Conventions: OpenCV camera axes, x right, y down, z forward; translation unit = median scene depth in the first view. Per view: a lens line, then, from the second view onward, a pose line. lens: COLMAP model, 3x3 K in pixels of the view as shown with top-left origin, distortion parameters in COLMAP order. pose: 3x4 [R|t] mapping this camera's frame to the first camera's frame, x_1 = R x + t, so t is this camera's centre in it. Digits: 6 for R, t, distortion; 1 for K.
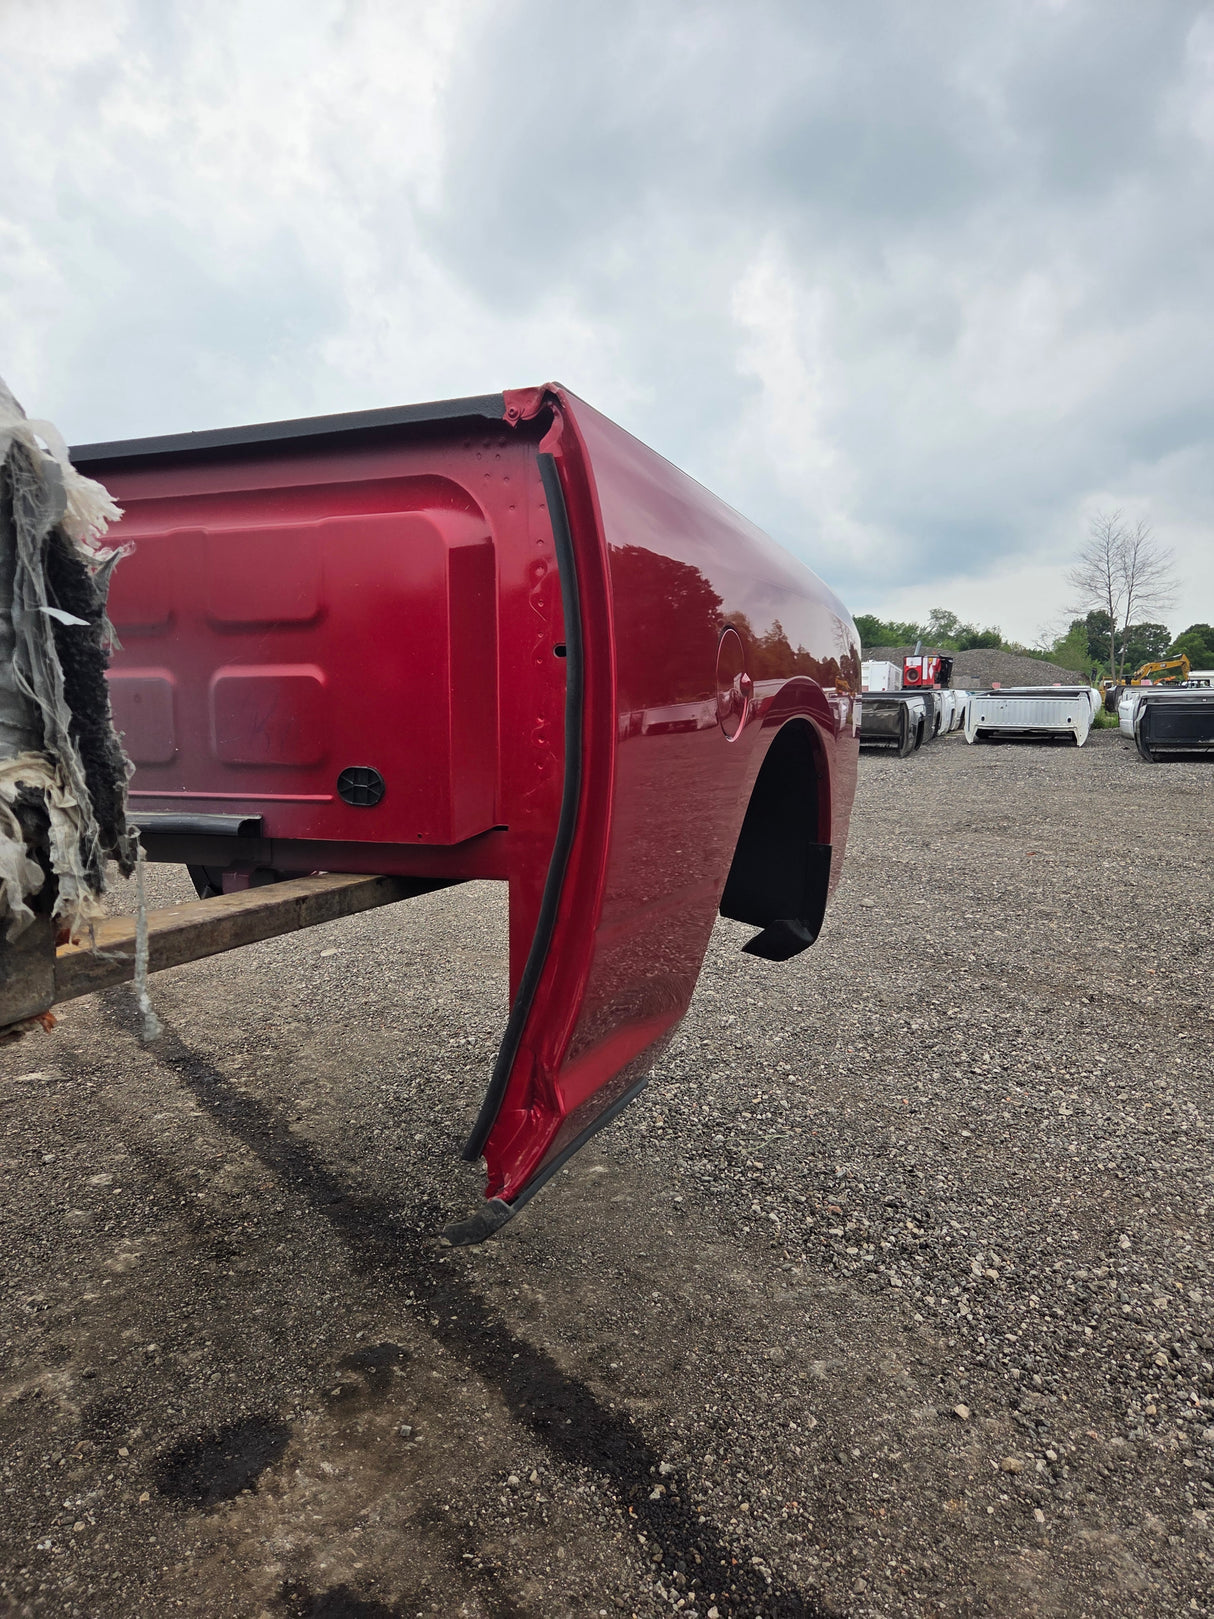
lens RADIAL K [[1081.8, 0, 610.9], [0, 1081.8, 790.1], [0, 0, 1]] dist [0.065542, -0.049727]
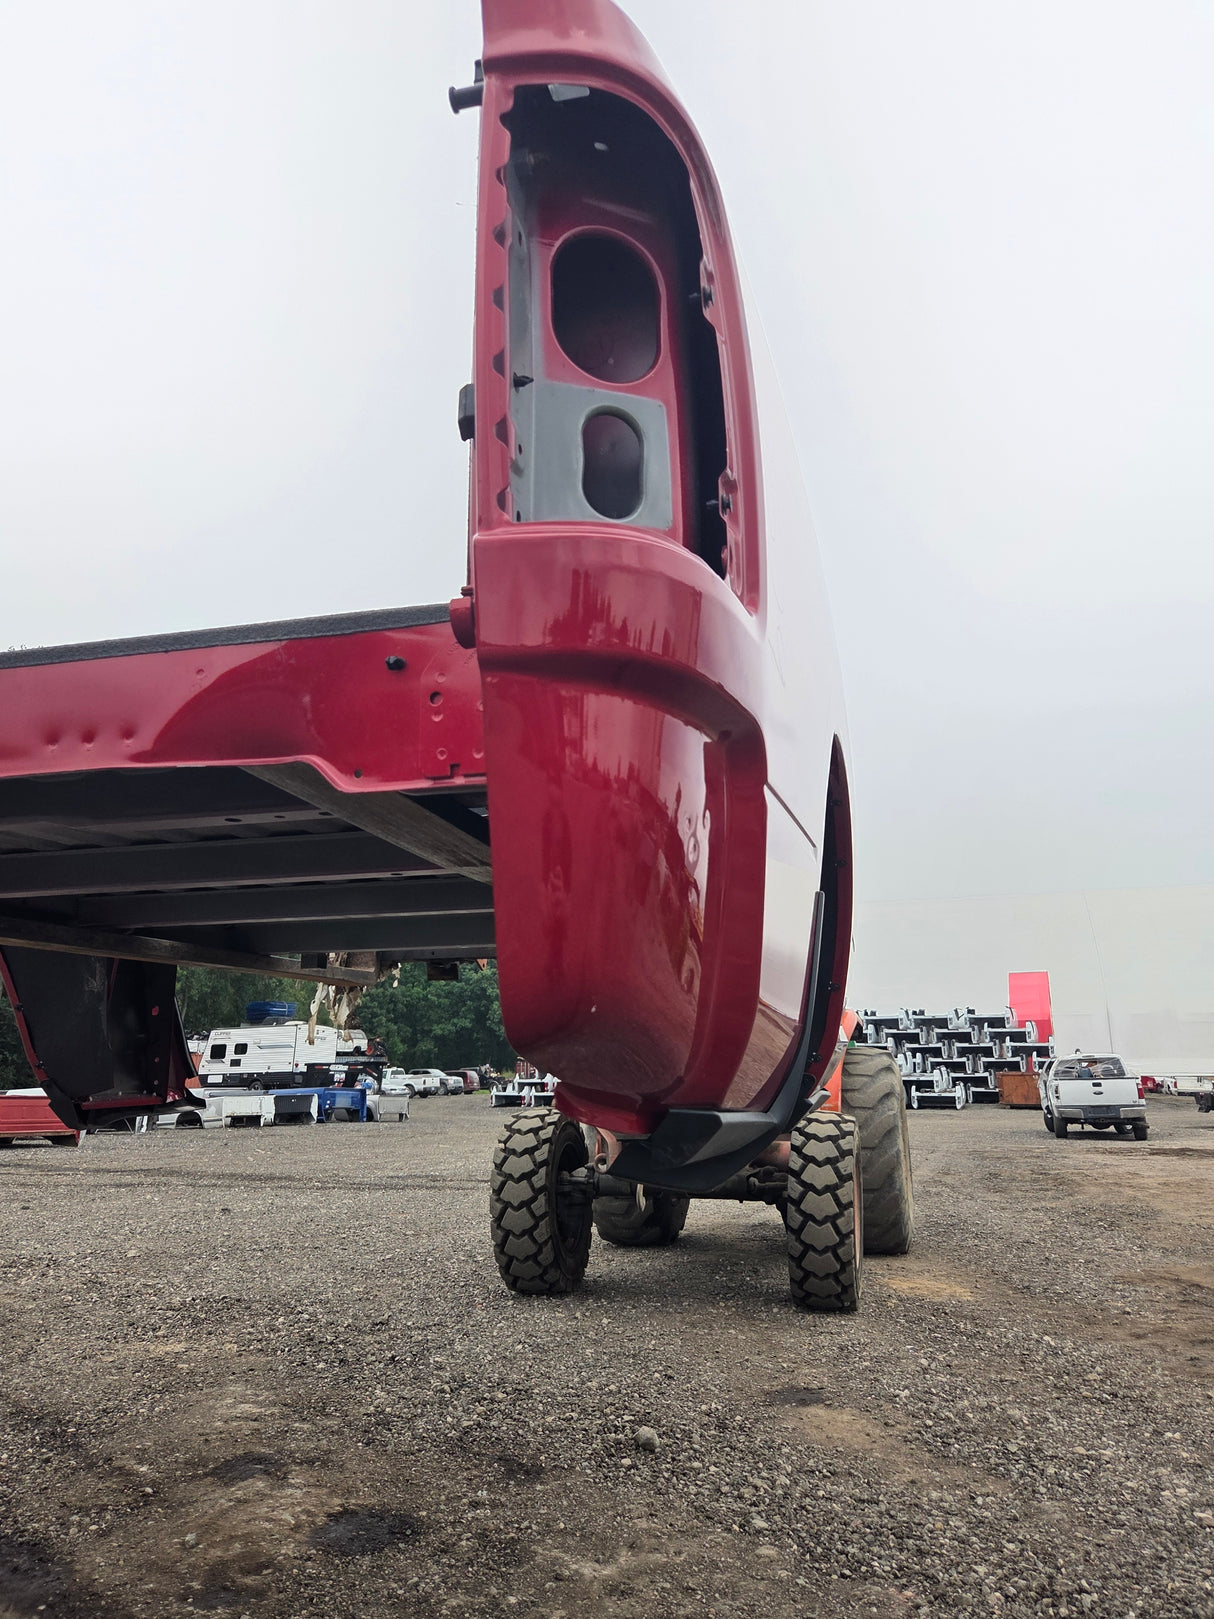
lens RADIAL K [[1081.8, 0, 610.9], [0, 1081.8, 790.1], [0, 0, 1]] dist [0.065542, -0.049727]
pose [[-0.992348, -0.011267, -0.122956, -0.387153], [0.009849, 0.985432, -0.169784, 0.066409], [0.123078, -0.169696, -0.977781, 1.911816]]
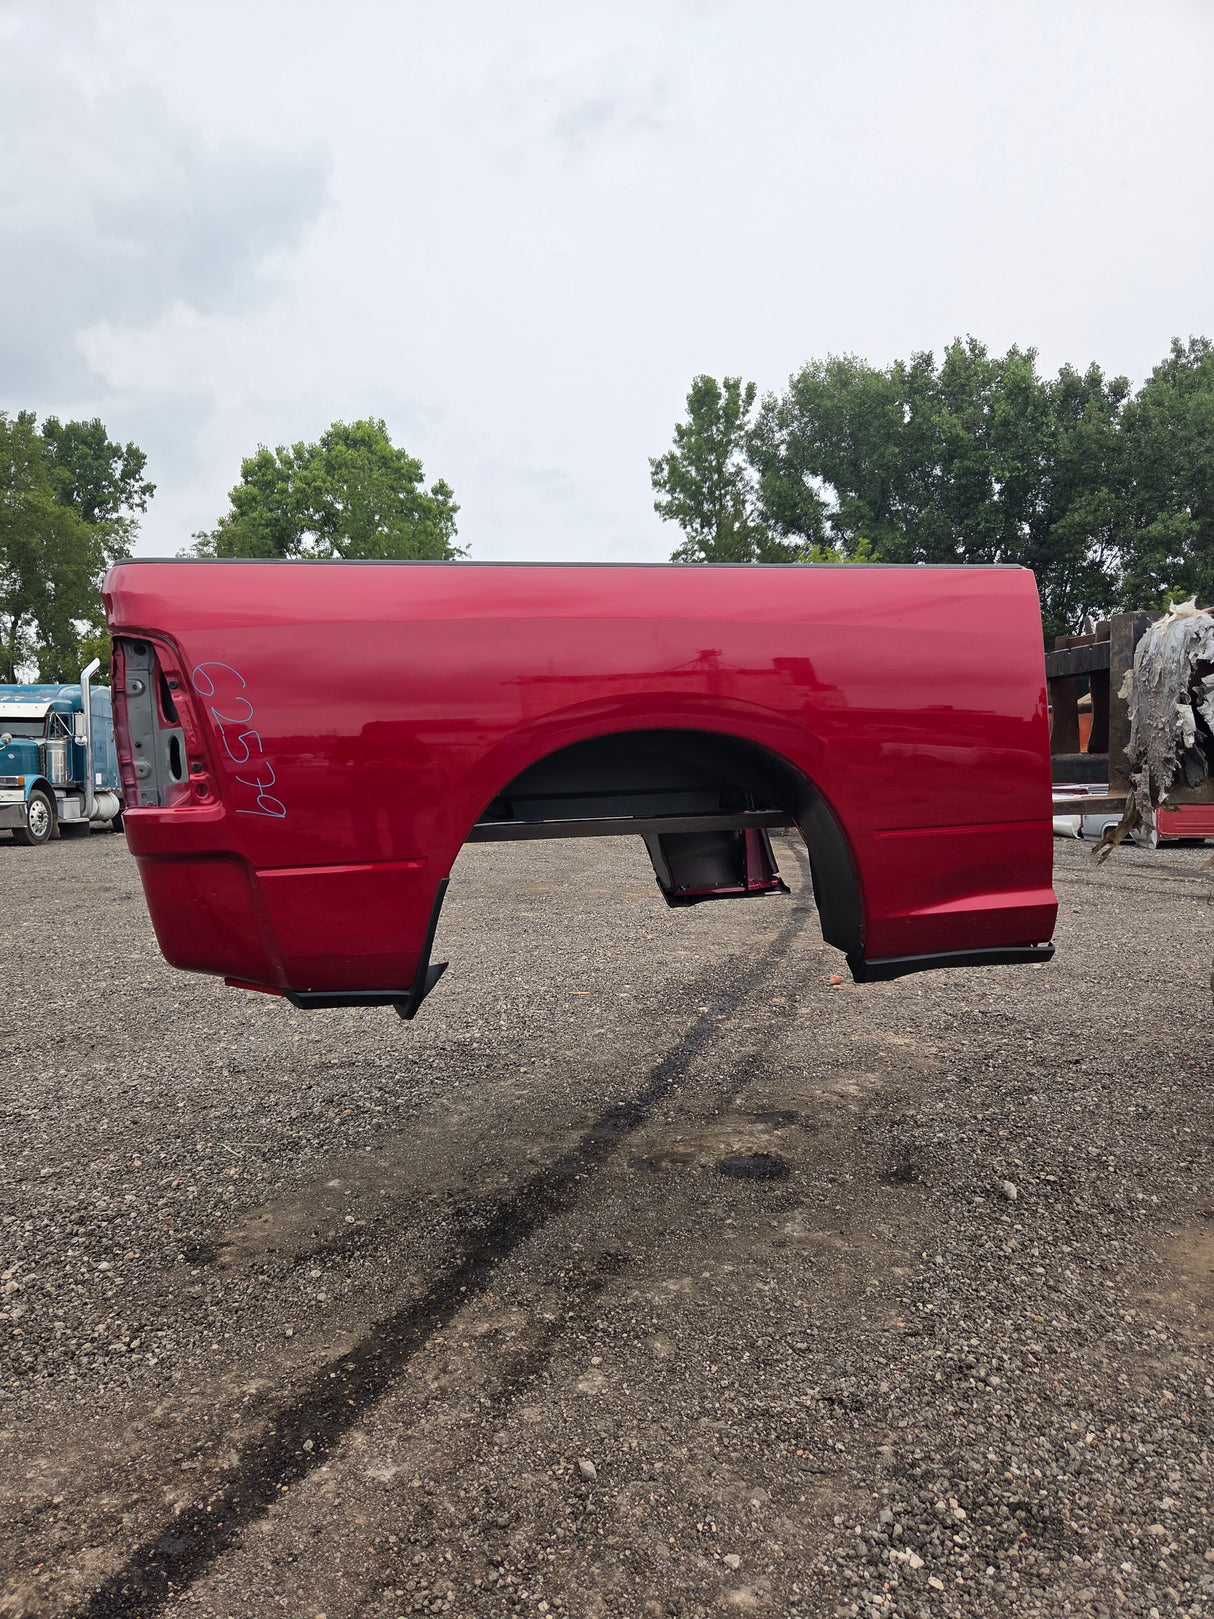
lens RADIAL K [[1098.2, 0, 623.8], [0, 1098.2, 817.2], [0, 0, 1]] dist [0.070376, -0.049166]
pose [[-0.581397, -0.002955, 0.813615, -1.432908], [0.098647, 0.992360, 0.074096, -0.082637], [-0.807618, 0.123340, -0.576664, 1.825248]]
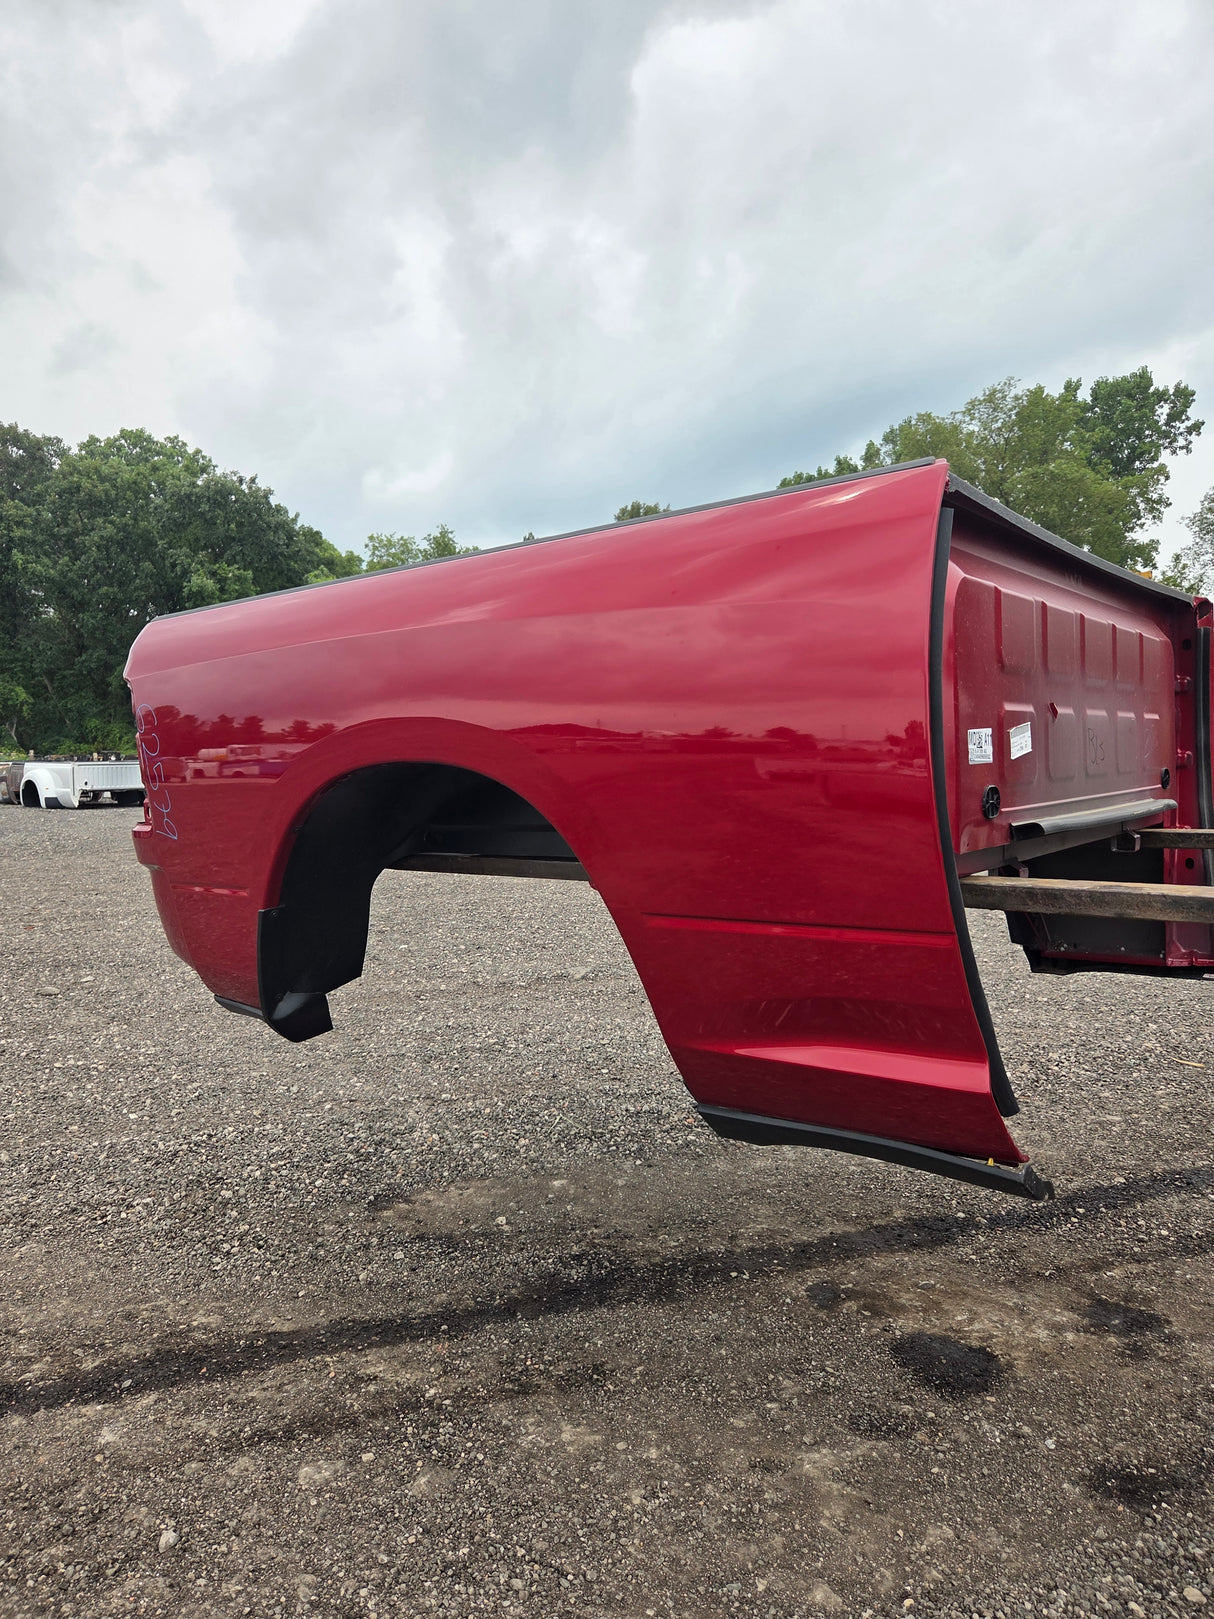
lens RADIAL K [[1098.3, 0, 587.2], [0, 1098.3, 811.5], [0, 0, 1]] dist [0.066806, -0.049571]
pose [[0.294964, -0.040501, 0.954650, -1.396169], [0.090660, 0.995780, 0.014234, -0.043470], [-0.951198, 0.082350, 0.297391, 0.830369]]
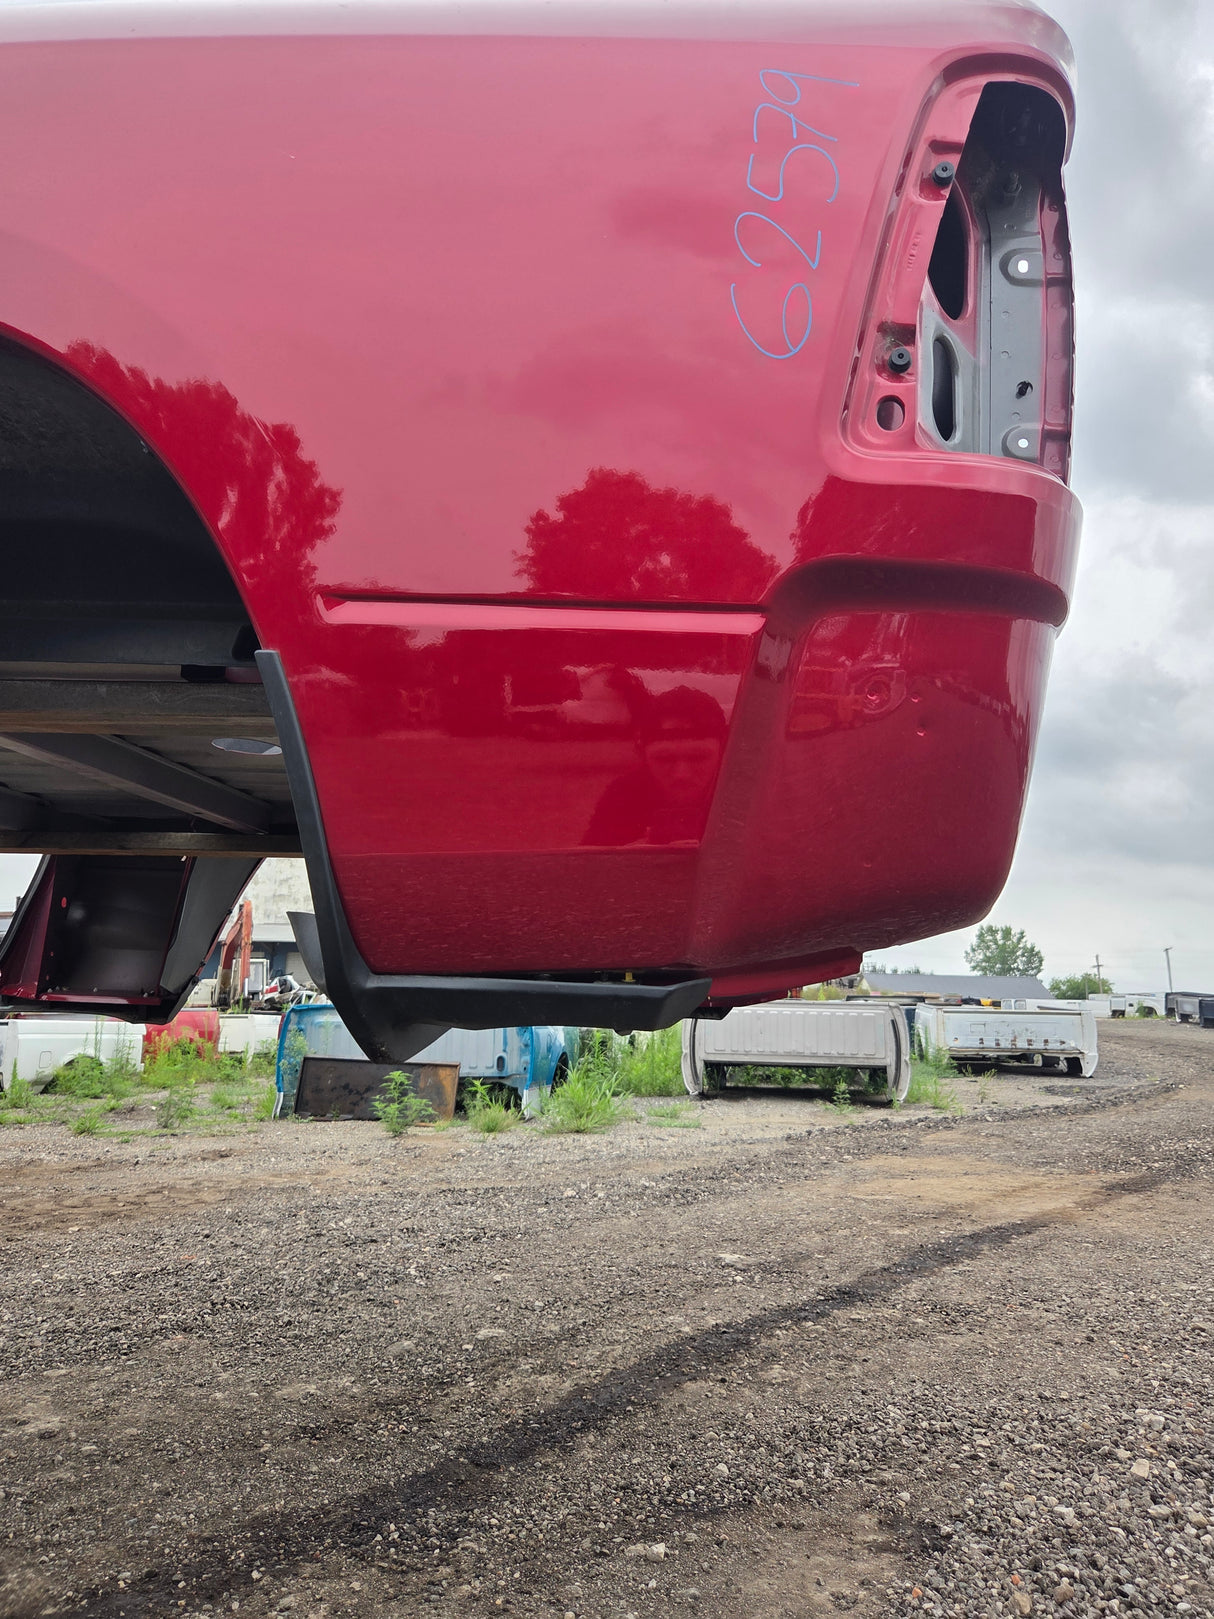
lens RADIAL K [[1093.8, 0, 625.6], [0, 1093.8, 793.4], [0, 0, 1]] dist [0.059361, -0.044281]
pose [[0.263120, -0.168978, -0.949850, 0.576084], [-0.103359, 0.973938, -0.201895, 0.155994], [0.959210, 0.151298, 0.238797, 1.126007]]
